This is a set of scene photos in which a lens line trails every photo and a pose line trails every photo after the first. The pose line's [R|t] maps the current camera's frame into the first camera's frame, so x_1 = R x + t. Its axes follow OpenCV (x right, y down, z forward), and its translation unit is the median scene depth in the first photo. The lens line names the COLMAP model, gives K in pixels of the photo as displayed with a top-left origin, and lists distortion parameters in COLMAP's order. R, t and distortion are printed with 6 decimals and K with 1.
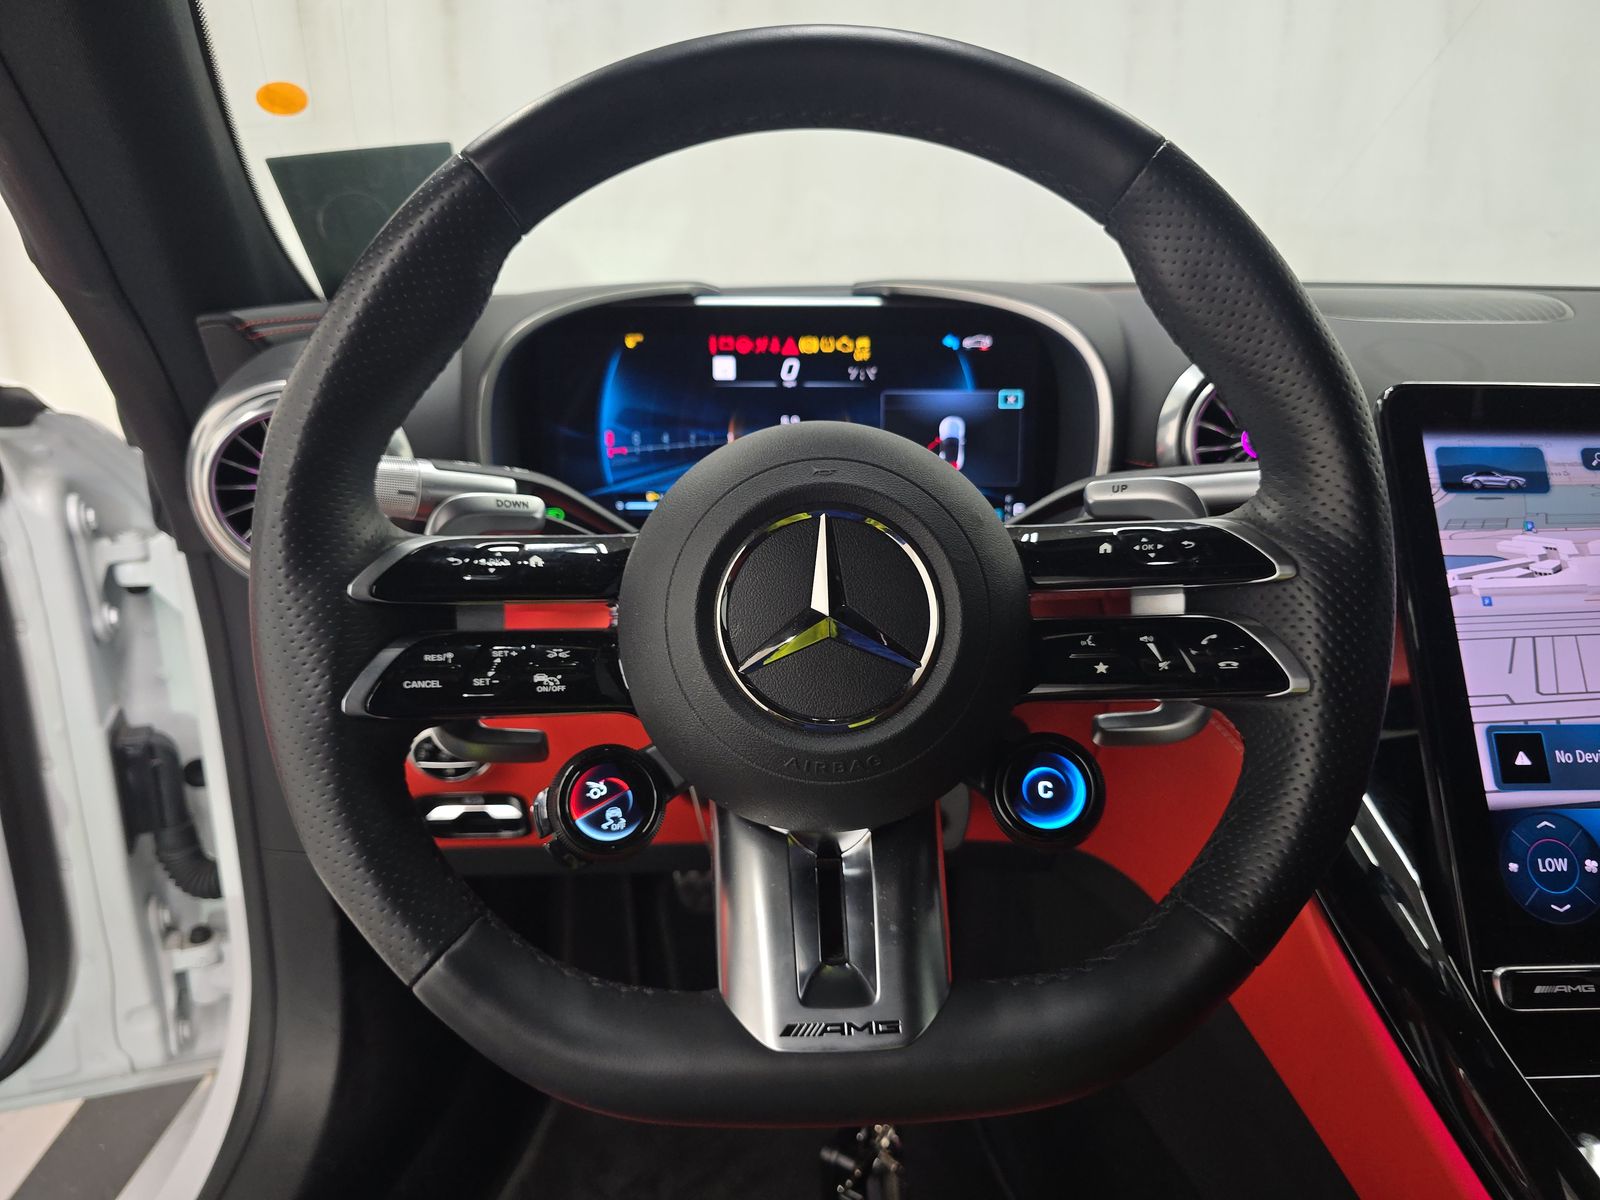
lens RADIAL K [[1076.2, 0, 803.8], [0, 1076.2, 606.1], [0, 0, 1]] dist [0.041091, -0.029943]
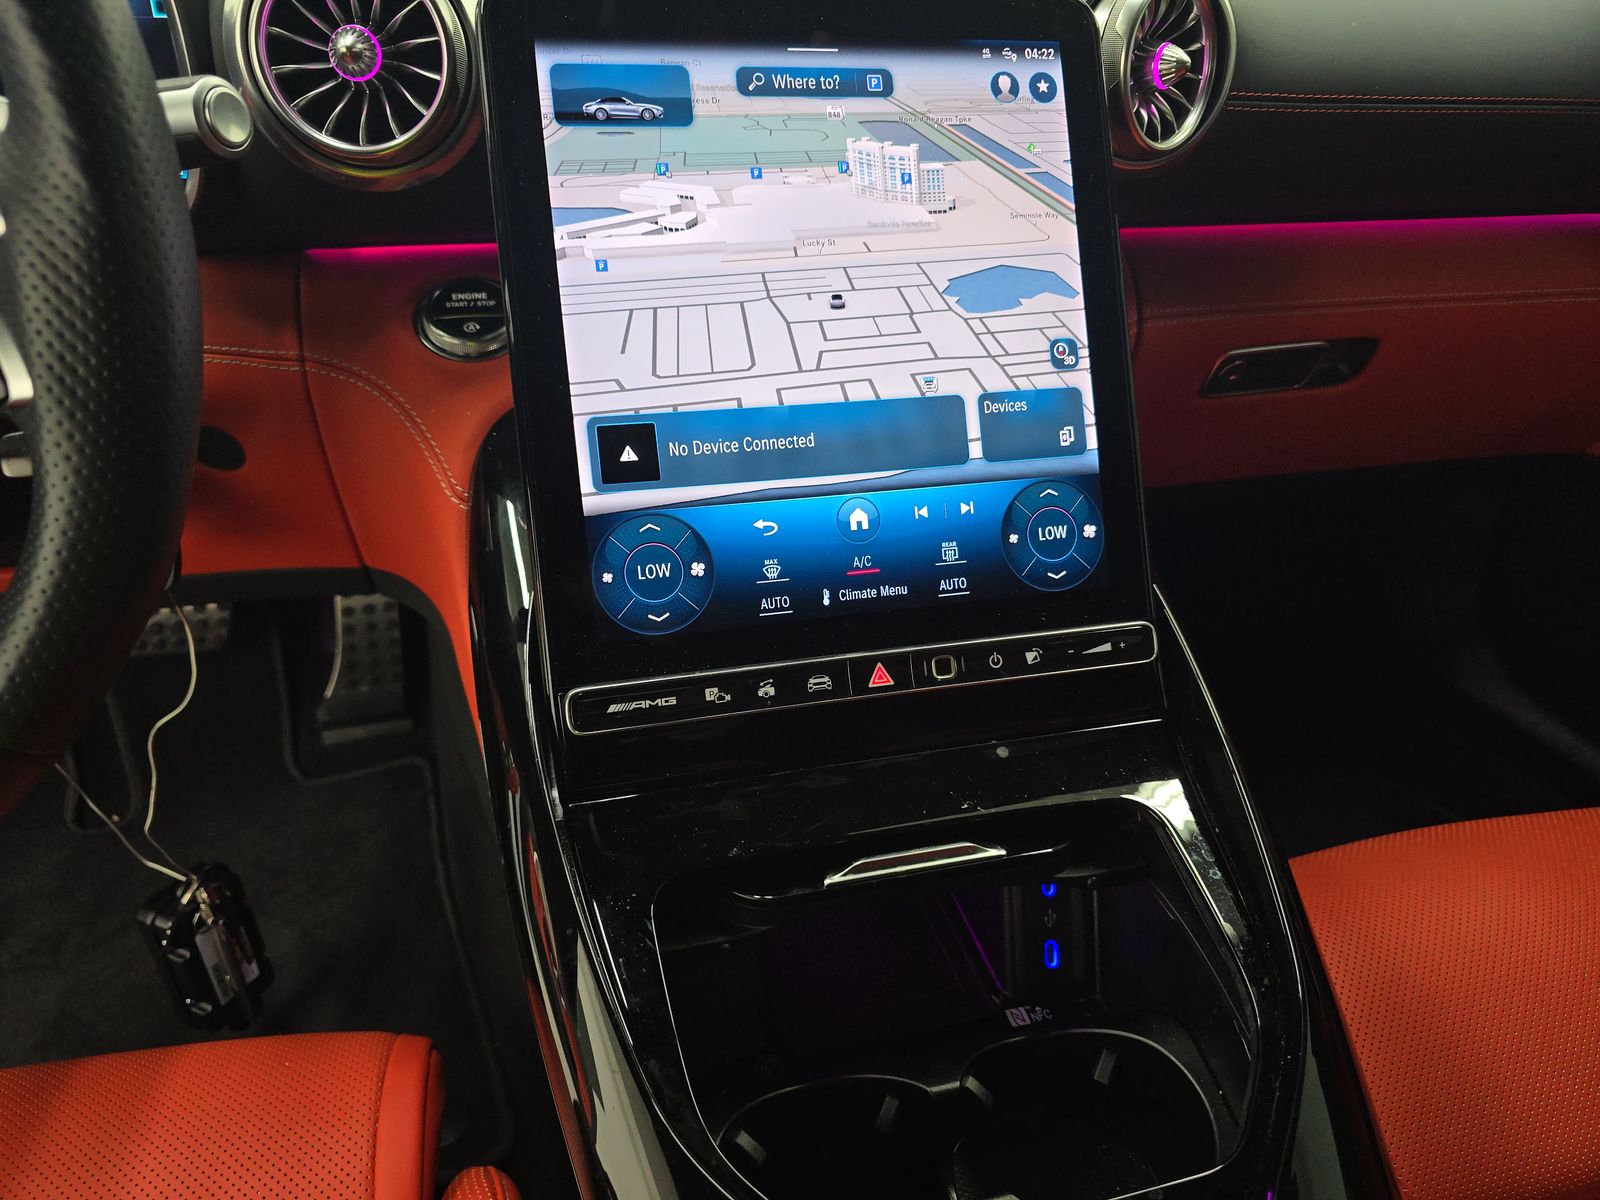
lens RADIAL K [[1157.8, 0, 800.0], [0, 1157.8, 598.7], [0, 0, 1]] dist [0.006548, -0.005150]
pose [[0.978857, -0.080640, 0.187980, 0.584058], [0.027318, 0.962315, 0.270563, 0.004991], [-0.202714, -0.259707, 0.944171, 0.069226]]
